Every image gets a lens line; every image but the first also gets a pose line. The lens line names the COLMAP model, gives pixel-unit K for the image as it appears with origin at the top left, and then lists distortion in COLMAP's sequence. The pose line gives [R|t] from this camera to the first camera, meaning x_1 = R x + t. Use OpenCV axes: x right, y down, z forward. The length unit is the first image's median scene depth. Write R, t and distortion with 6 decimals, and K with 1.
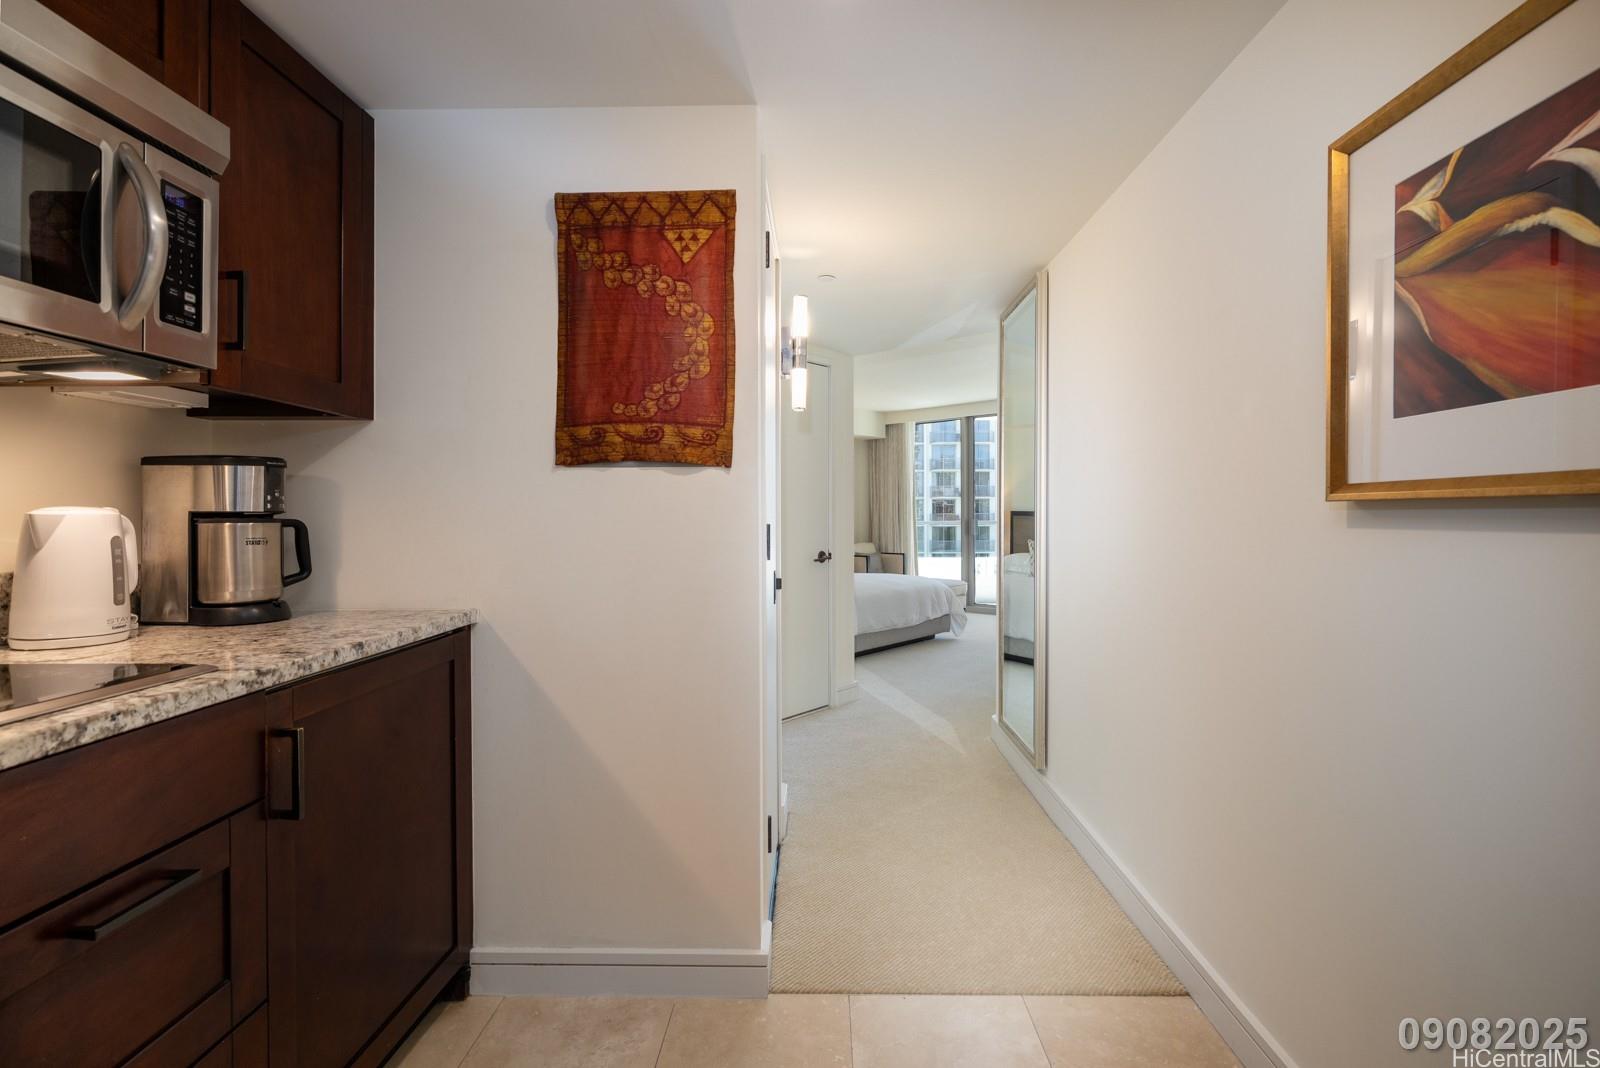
lens RADIAL K [[741.3, 0, 771.3], [0, 741.3, 518.6], [0, 0, 1]] dist [-0.000848, 0.000315]
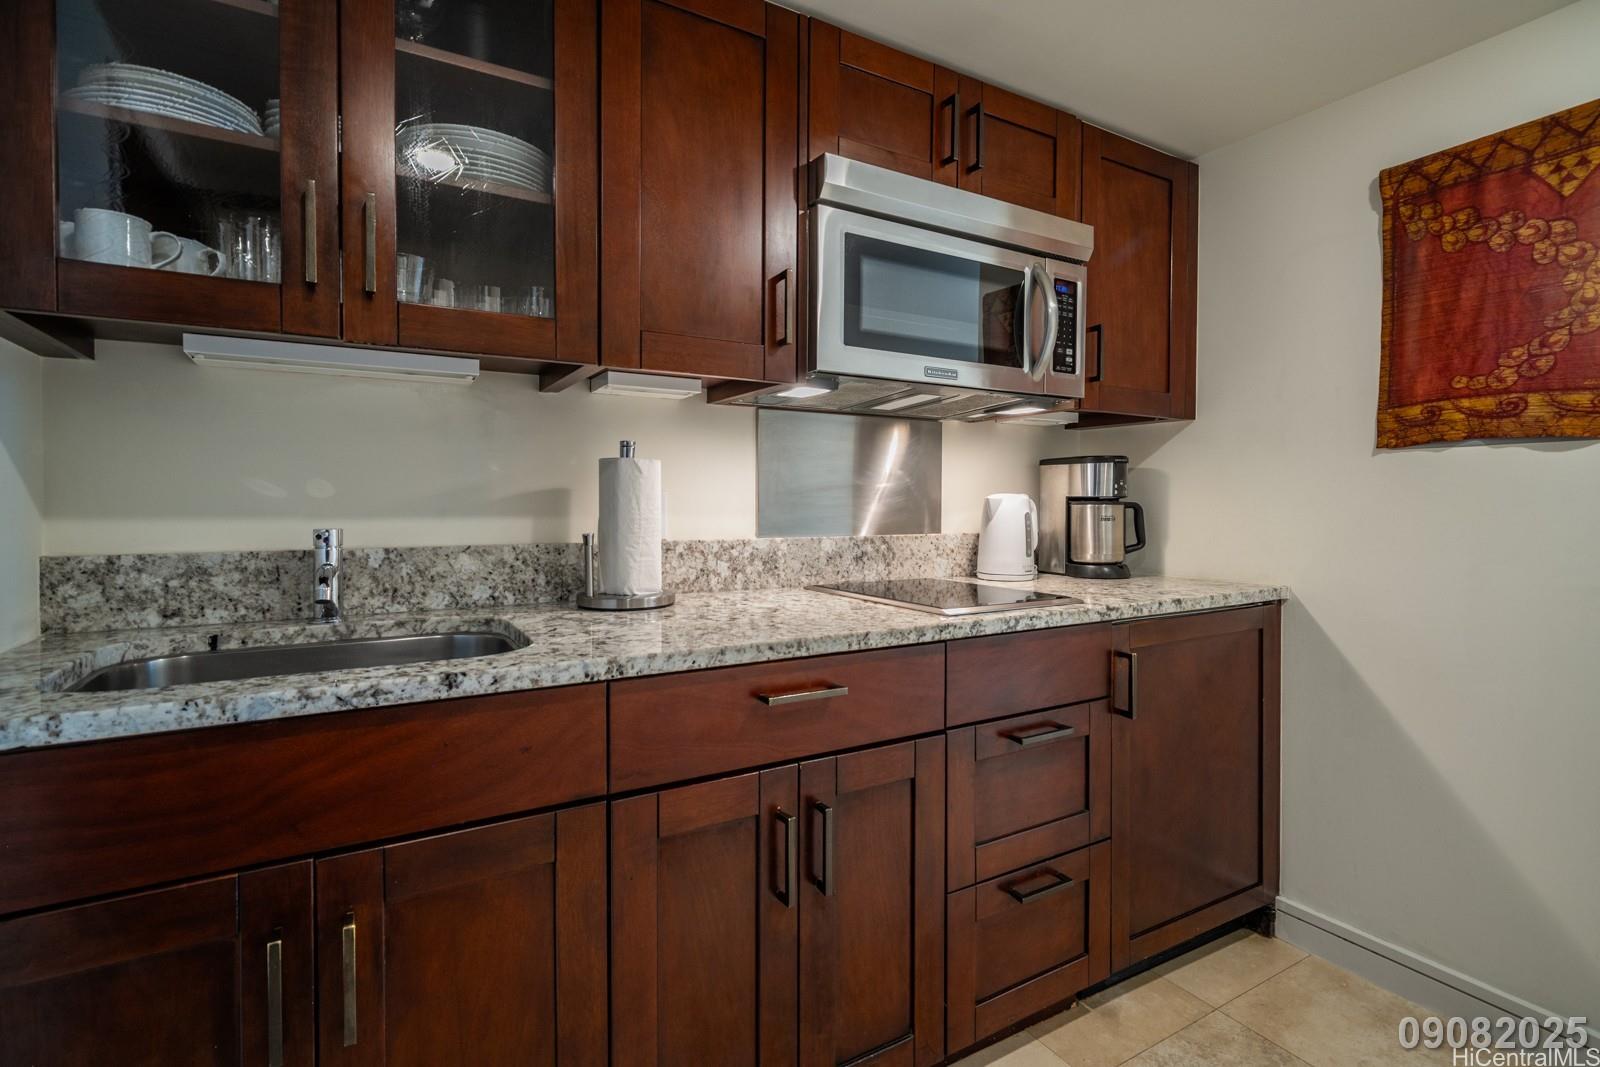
lens RADIAL K [[754.8, 0, 805.3], [0, 754.8, 510.7], [0, 0, 1]] dist [-0.001648, 0.000308]
pose [[0.549247, 0.013622, -0.835549, 0.146954], [-0.004703, 0.999902, 0.013210, 0.000981], [0.835647, -0.003326, 0.549257, -0.209348]]
